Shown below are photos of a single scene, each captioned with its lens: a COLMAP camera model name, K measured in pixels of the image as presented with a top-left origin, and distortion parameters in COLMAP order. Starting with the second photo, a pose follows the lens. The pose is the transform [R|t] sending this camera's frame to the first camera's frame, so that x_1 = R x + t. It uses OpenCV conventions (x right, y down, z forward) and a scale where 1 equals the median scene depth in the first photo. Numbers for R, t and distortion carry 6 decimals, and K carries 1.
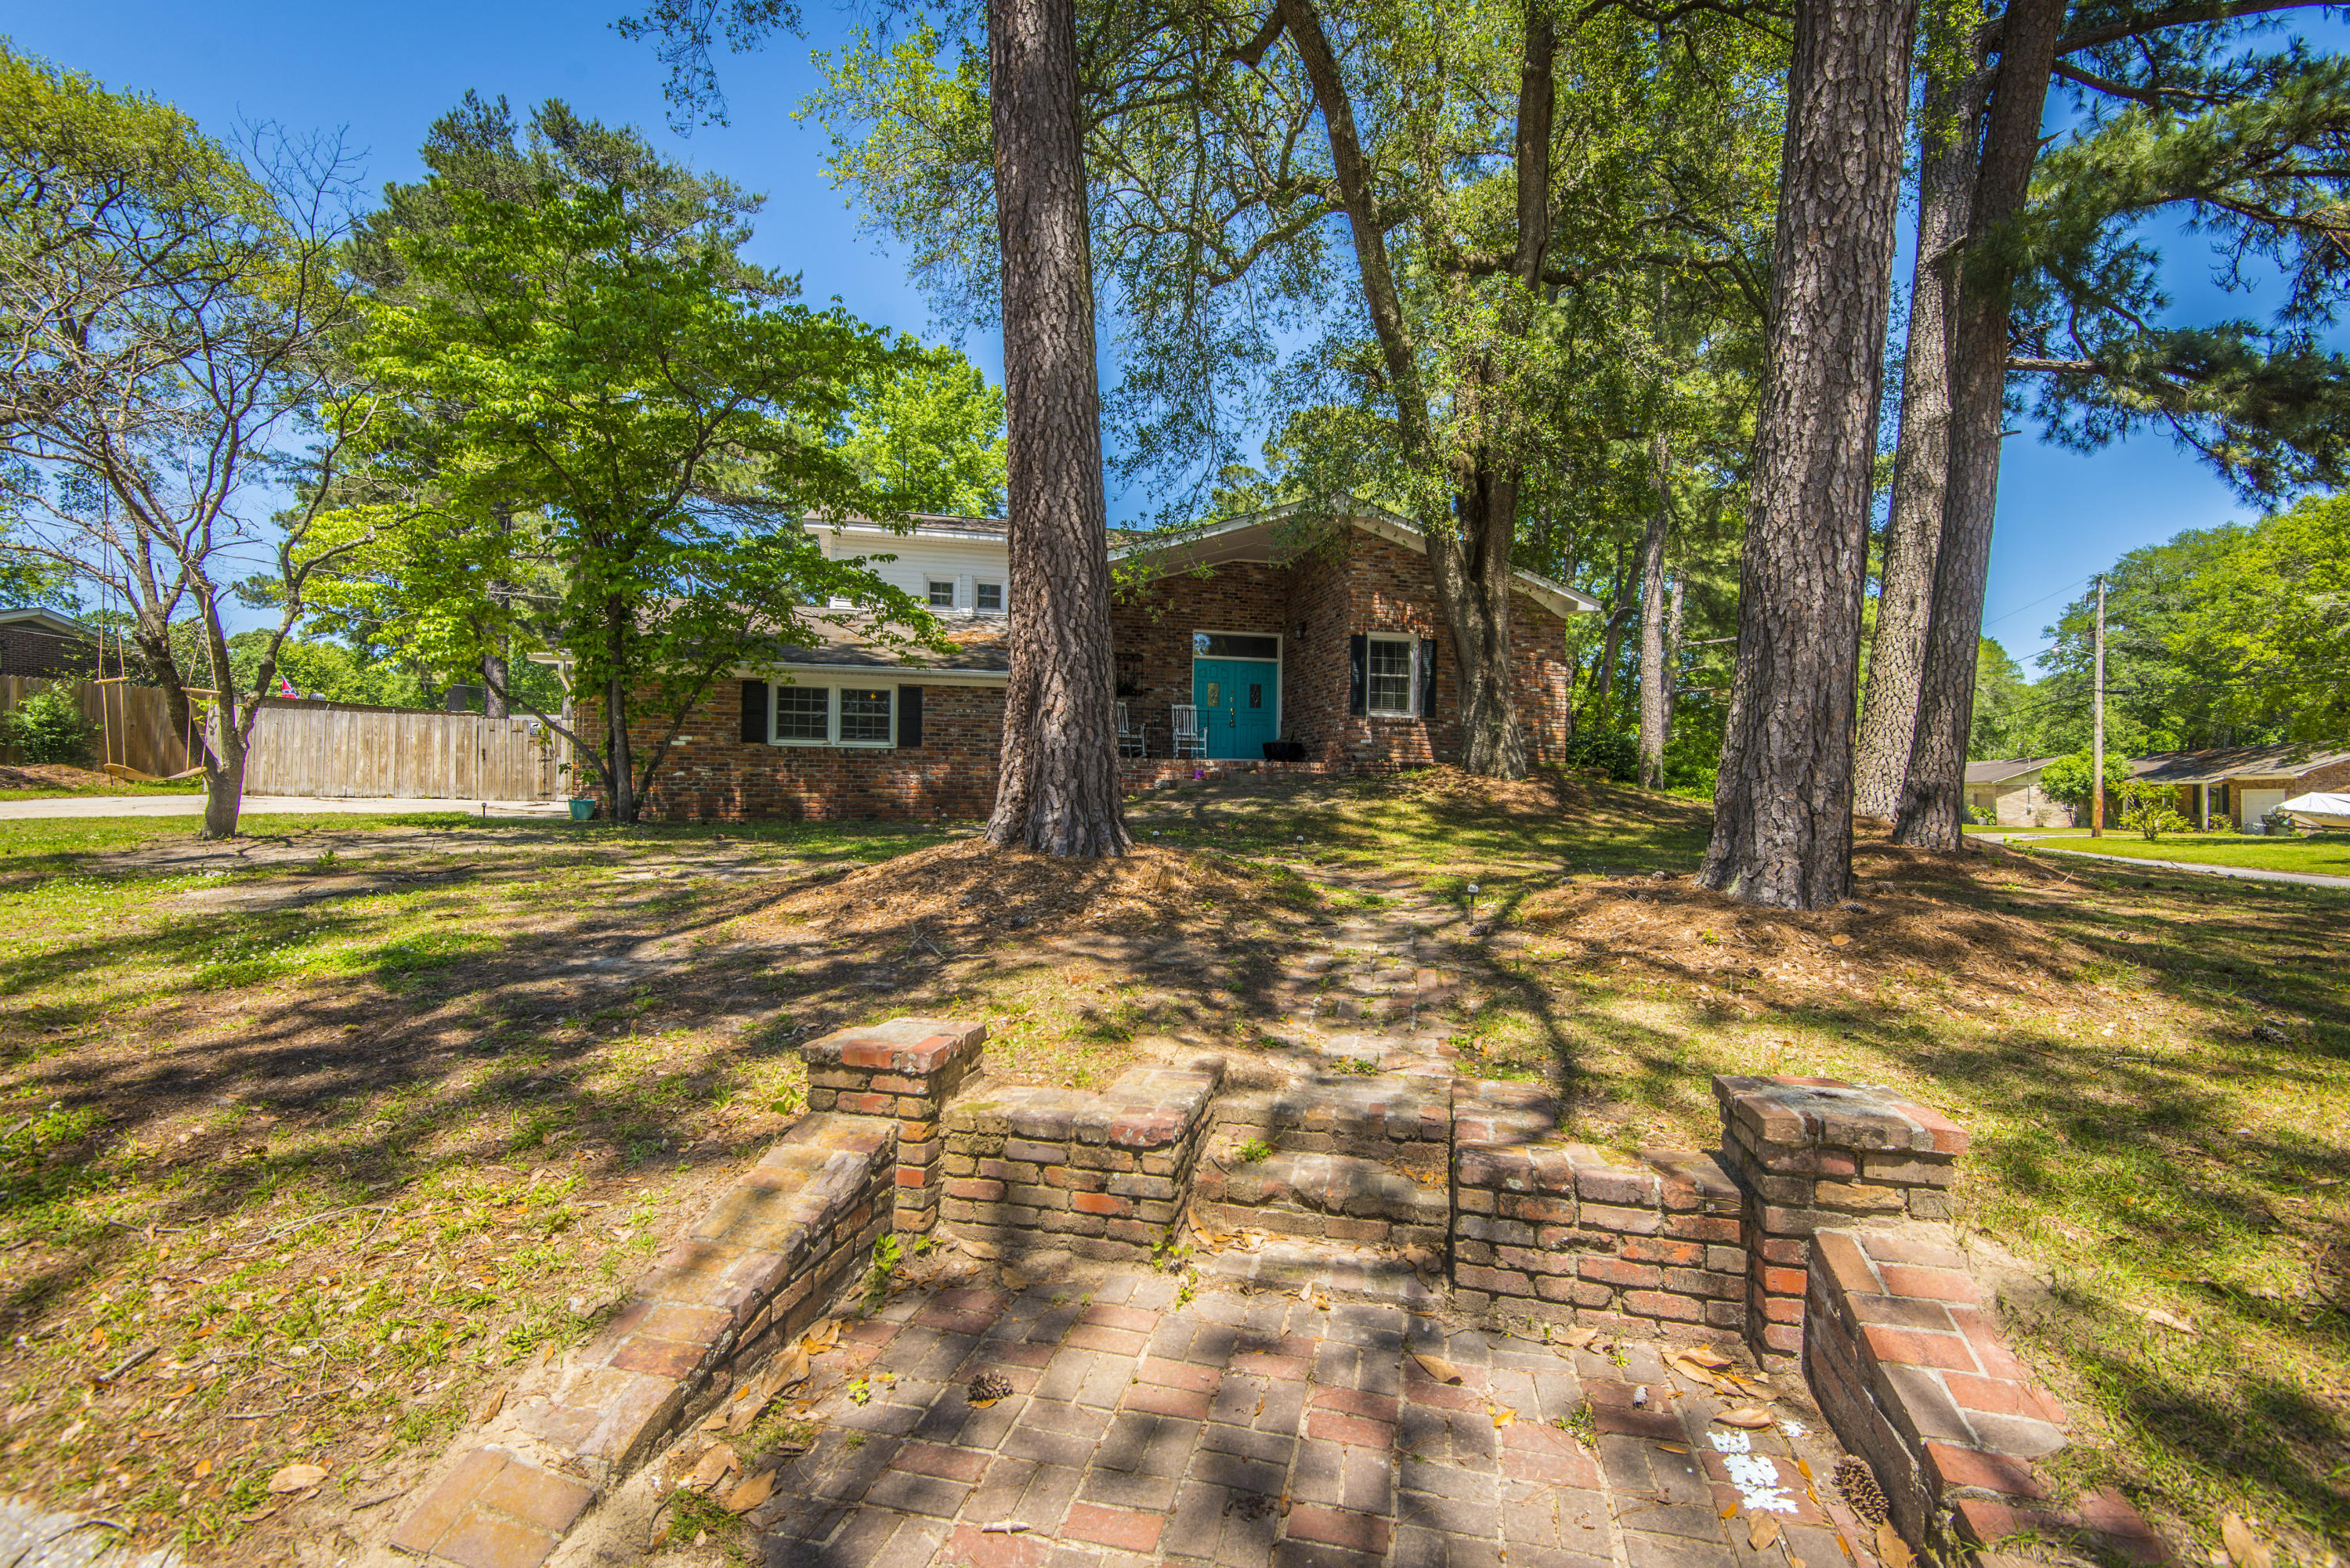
lens RADIAL K [[1073.6, 0, 1180.8], [0, 1073.6, 793.4], [0, 0, 1]] dist [0.017430, 0.000073]
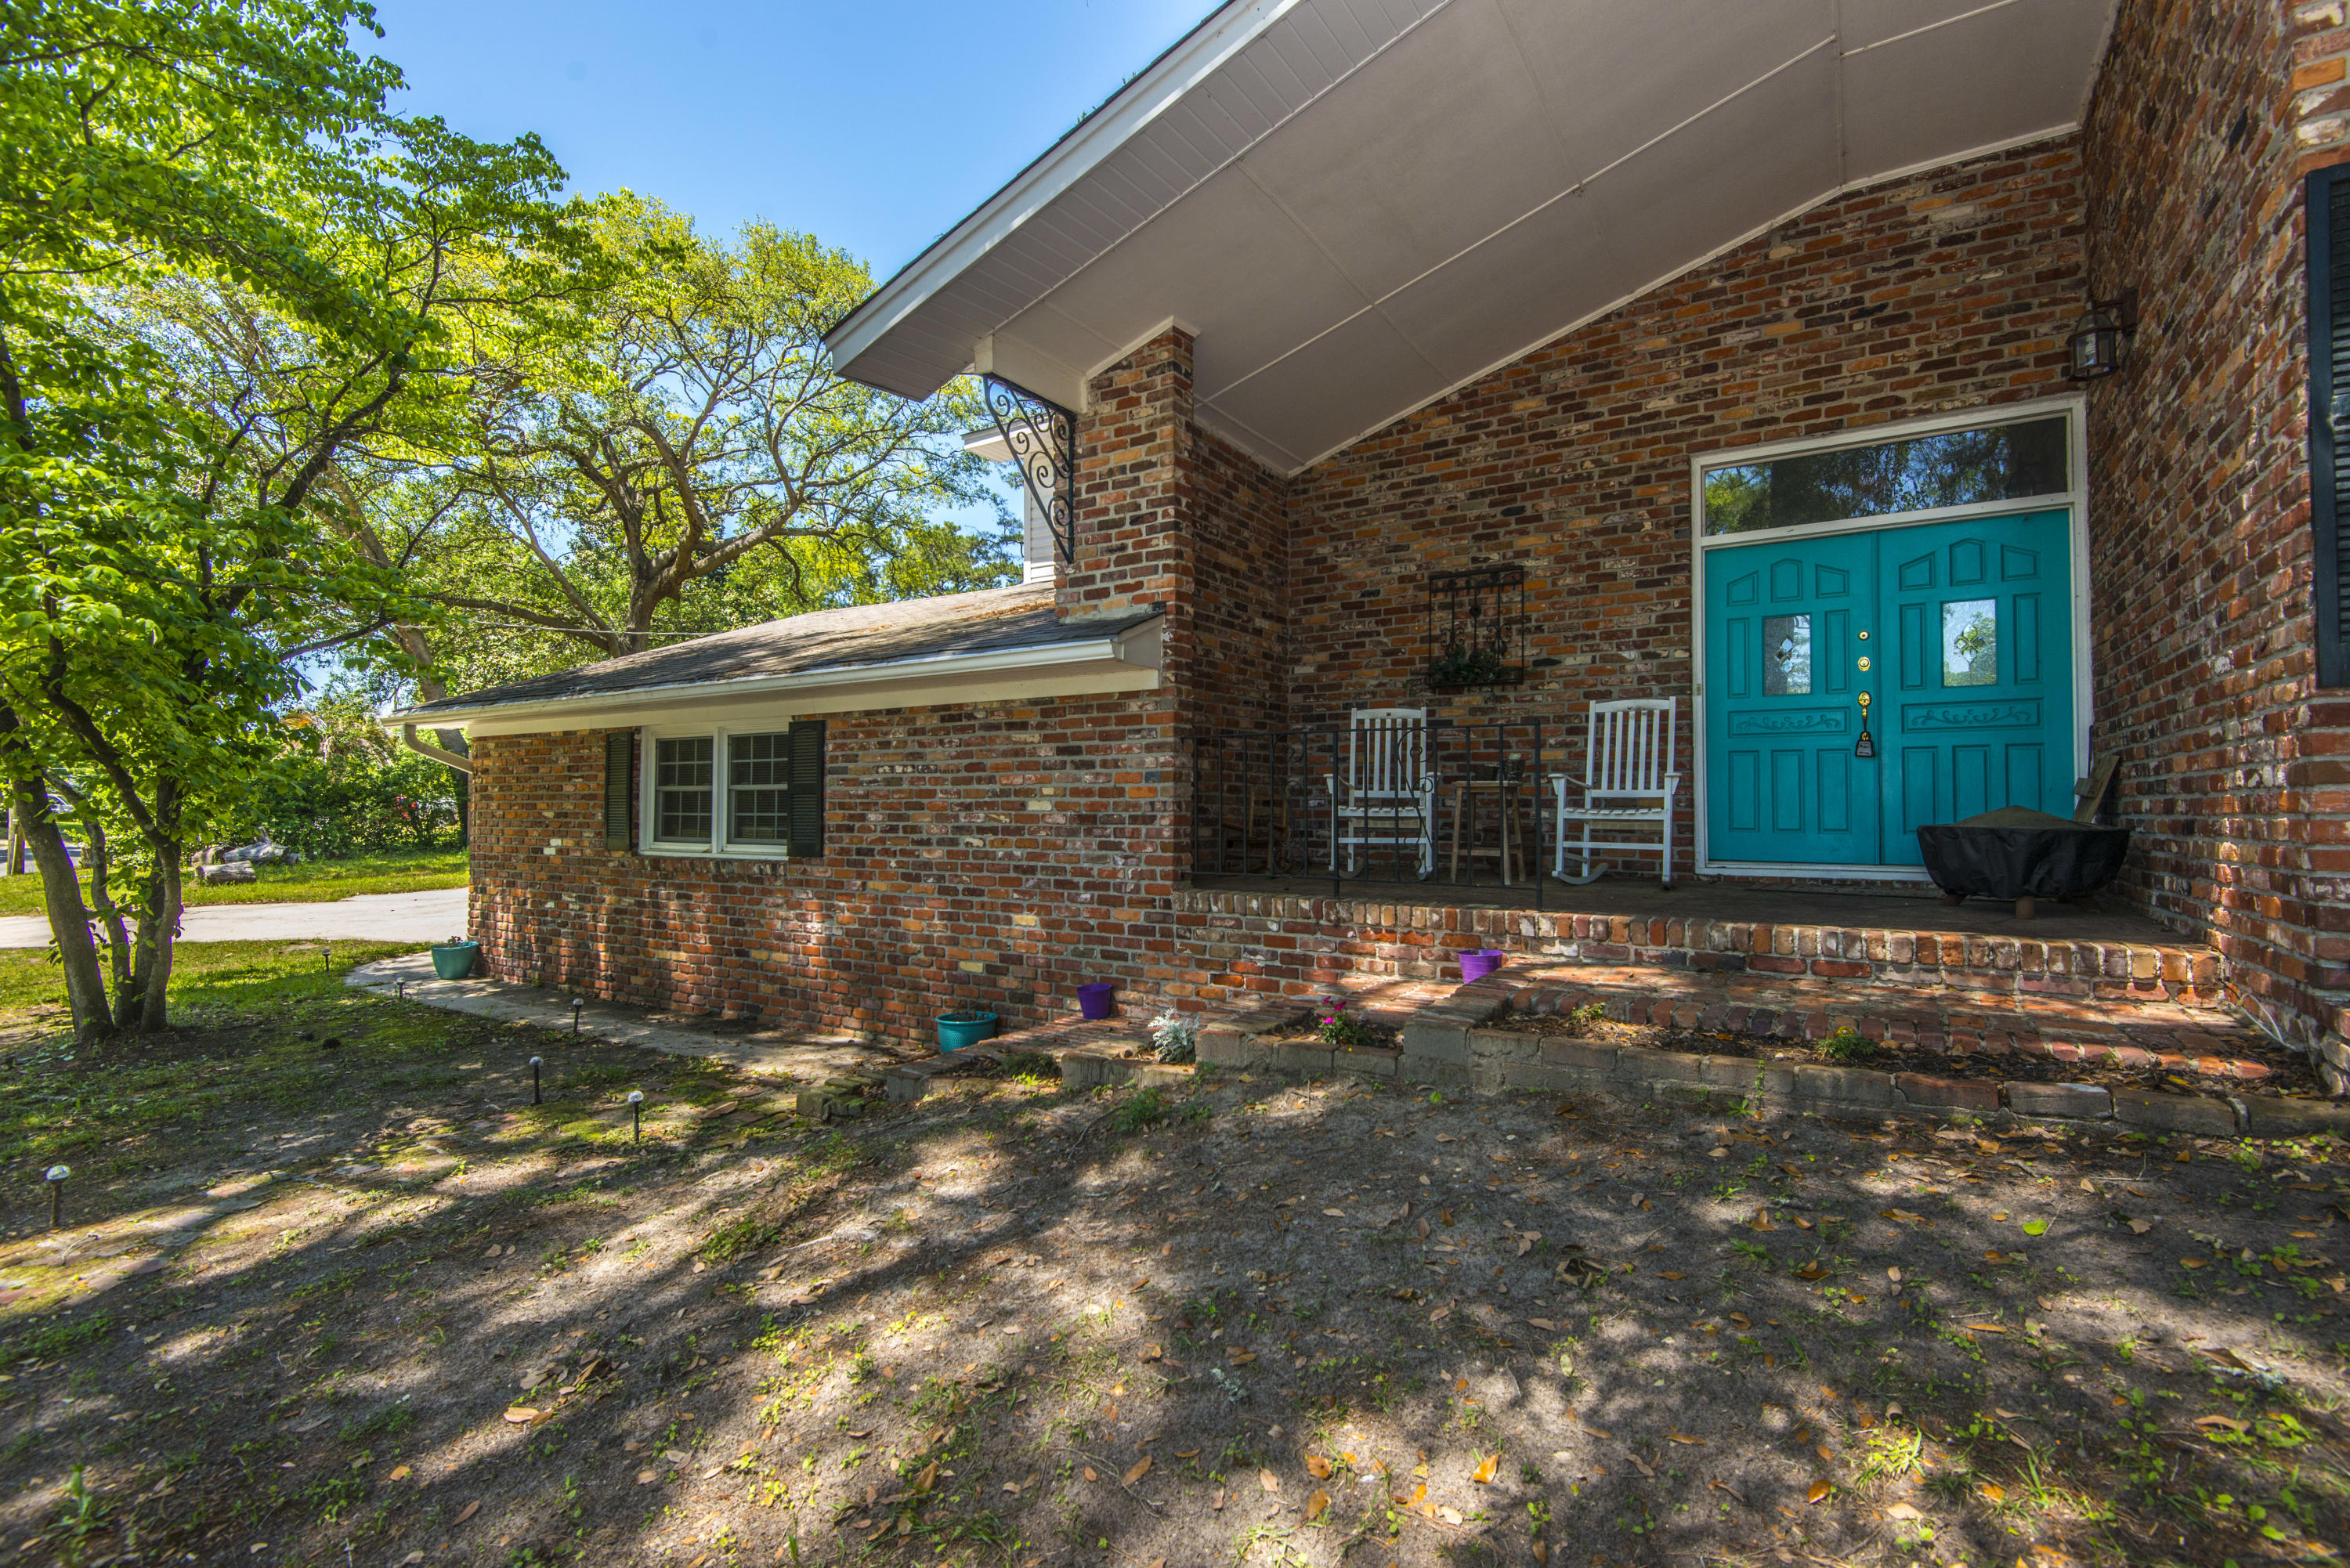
lens RADIAL K [[1073.6, 0, 1177.0], [0, 1073.6, 775.6], [0, 0, 1]] dist [0.017430, 0.000073]
pose [[0.674711, -0.031577, -0.737407, 0.160651], [0.011426, 0.999412, -0.032342, -0.057415], [0.737994, 0.013396, 0.674674, 0.767496]]
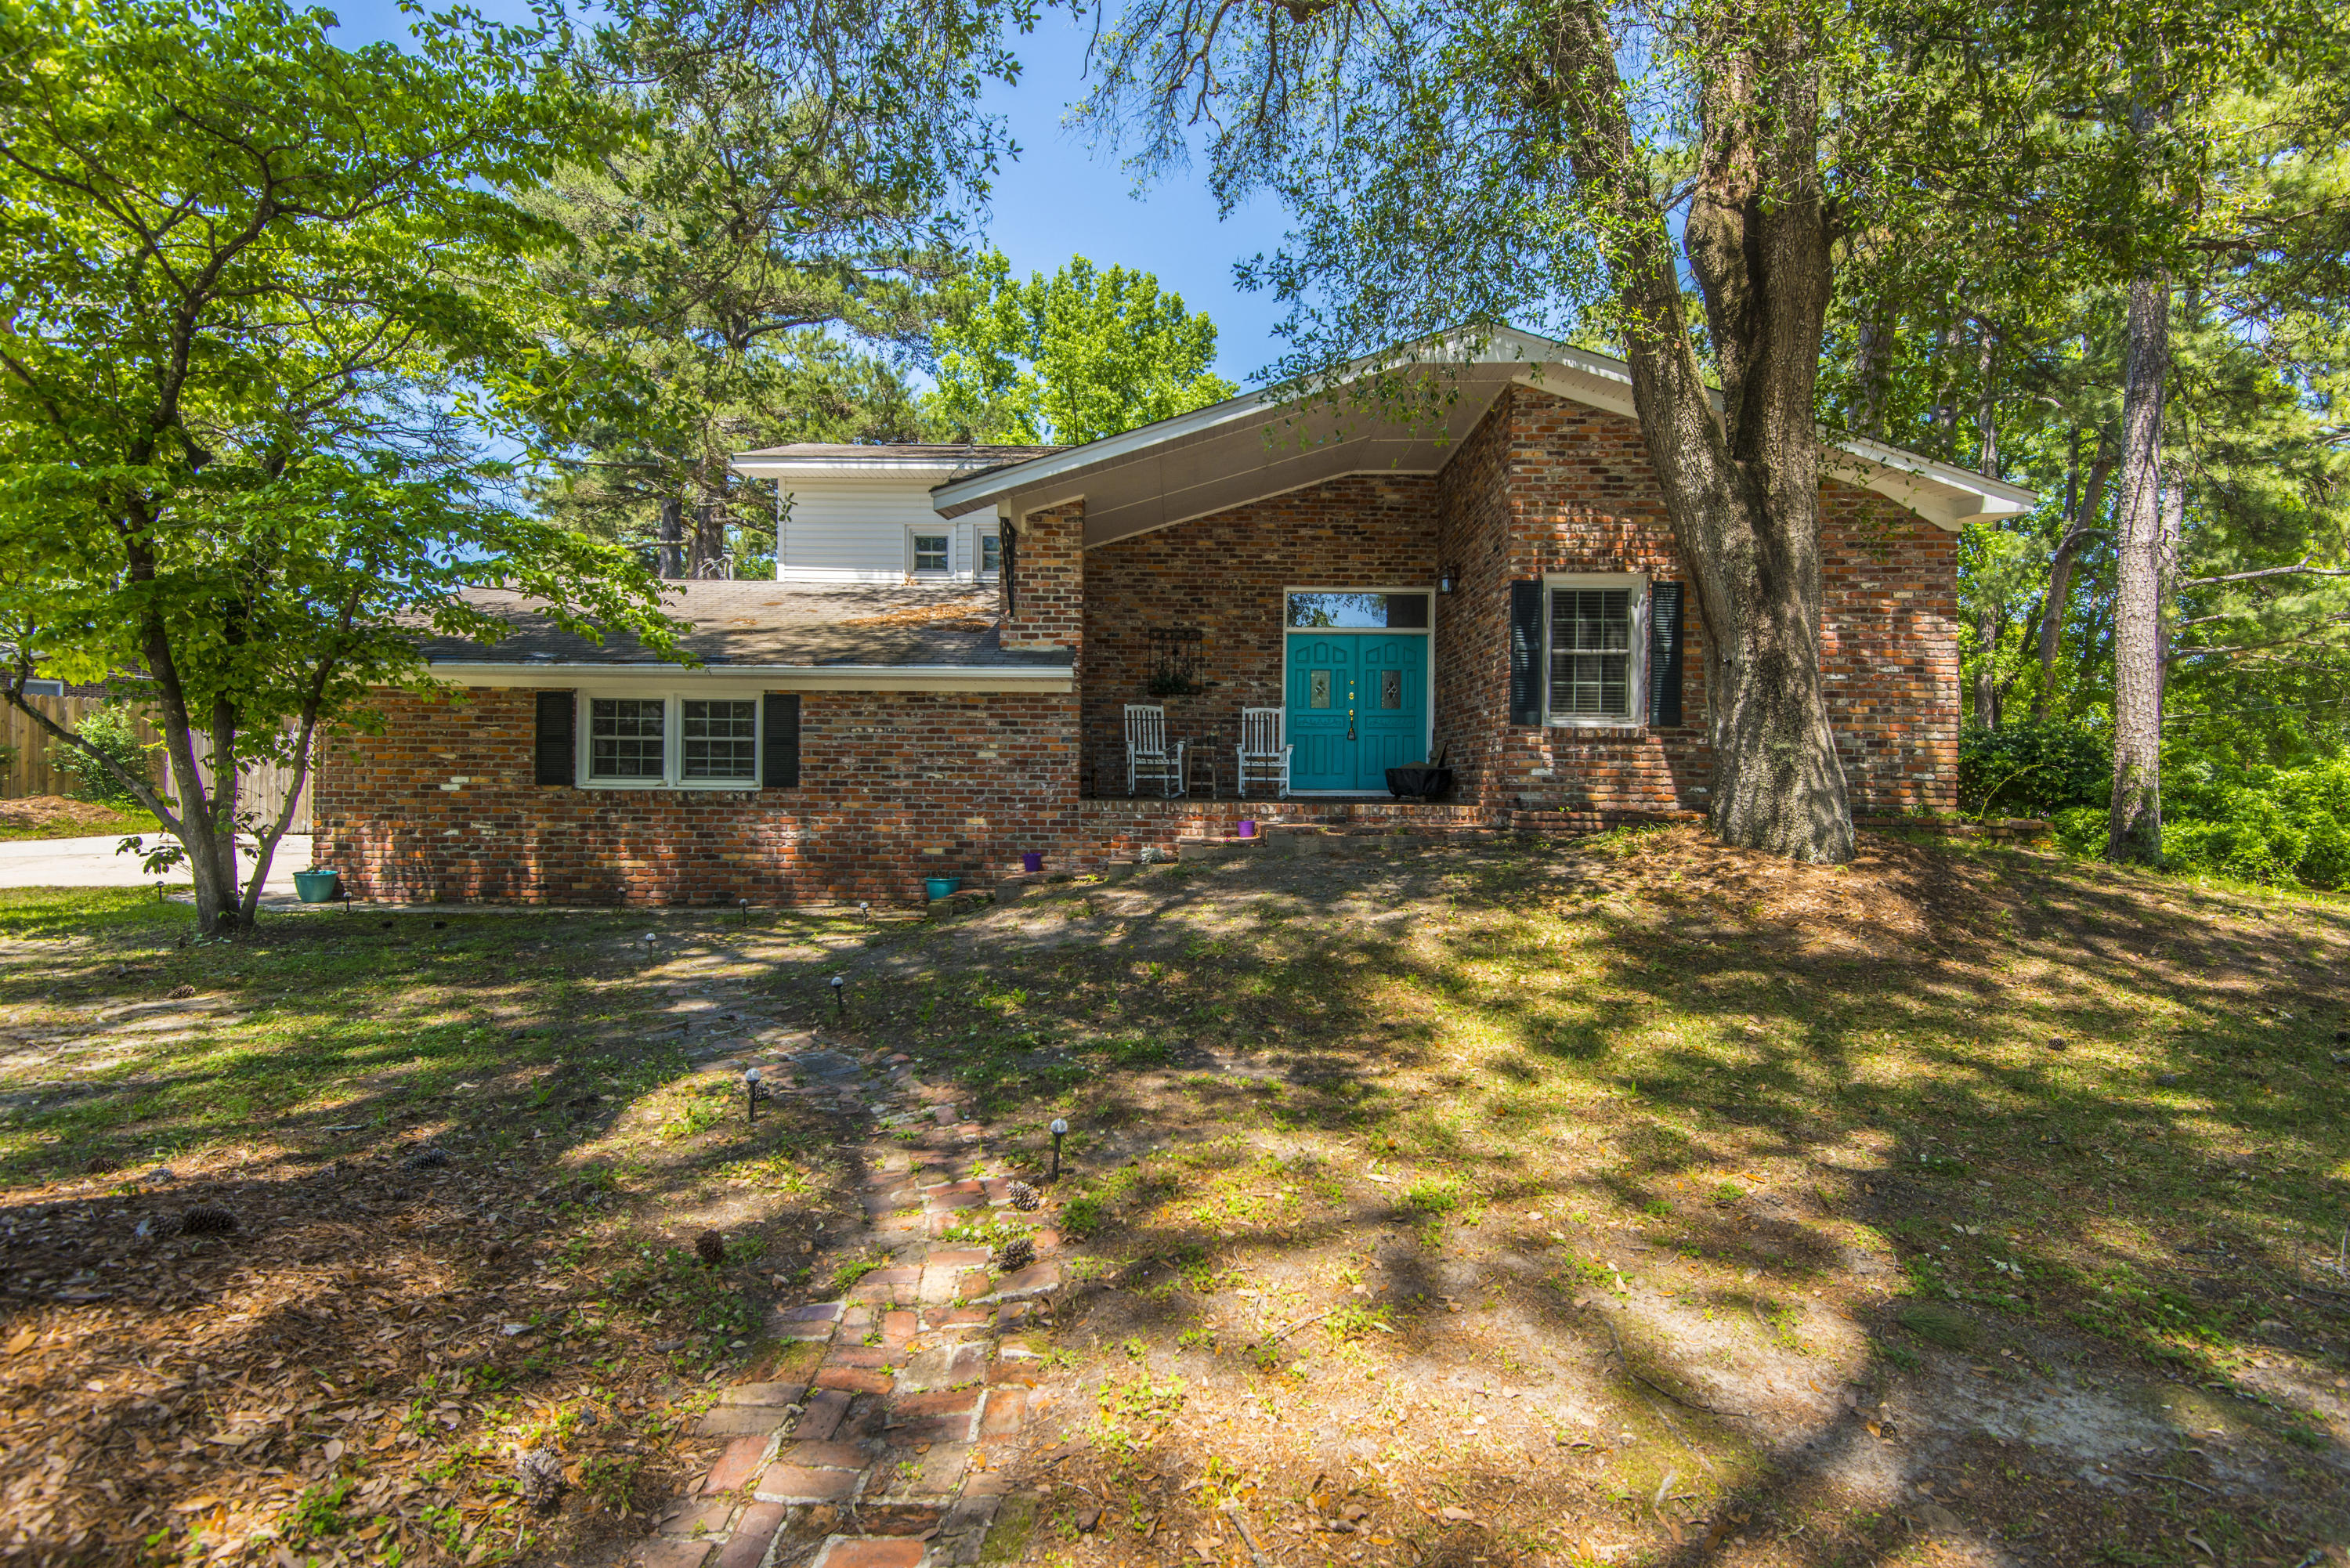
lens RADIAL K [[1171.9, 0, 1167.7], [0, 1171.9, 785.8], [0, 0, 1]] dist [0.002073, -0.003057]
pose [[0.963858, -0.001595, -0.266412, 0.146374], [0.002232, 0.999995, 0.002087, -0.043081], [0.266407, -0.002606, 0.963857, 0.366569]]
